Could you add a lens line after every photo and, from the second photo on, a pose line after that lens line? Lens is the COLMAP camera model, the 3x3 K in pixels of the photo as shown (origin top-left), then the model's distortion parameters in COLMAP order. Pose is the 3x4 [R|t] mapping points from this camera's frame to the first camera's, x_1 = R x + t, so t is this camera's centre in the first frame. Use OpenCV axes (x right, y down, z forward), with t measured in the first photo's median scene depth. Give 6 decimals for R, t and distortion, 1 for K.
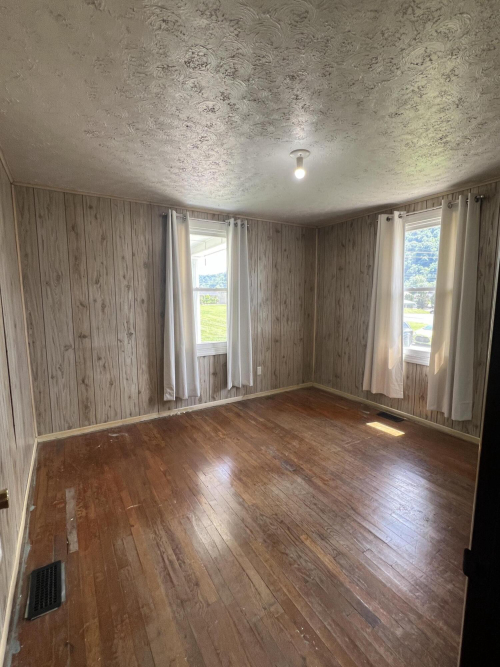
lens RADIAL K [[308.4, 0, 248.0], [0, 308.4, 333.1], [0, 0, 1]] dist [-0.000456, 0.001450]
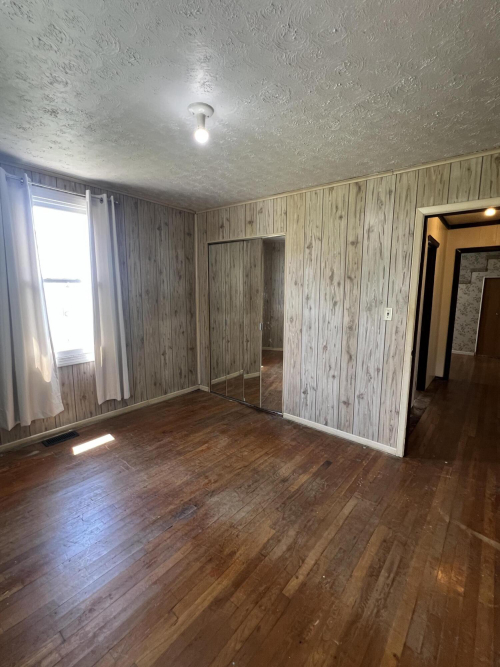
lens RADIAL K [[308.4, 0, 248.0], [0, 308.4, 333.8], [0, 0, 1]] dist [-0.000456, 0.001450]
pose [[-0.337485, -0.140836, 0.930736, -0.522081], [0.105368, 0.976879, 0.186025, -0.118613], [-0.935415, 0.160851, -0.314842, 0.934773]]
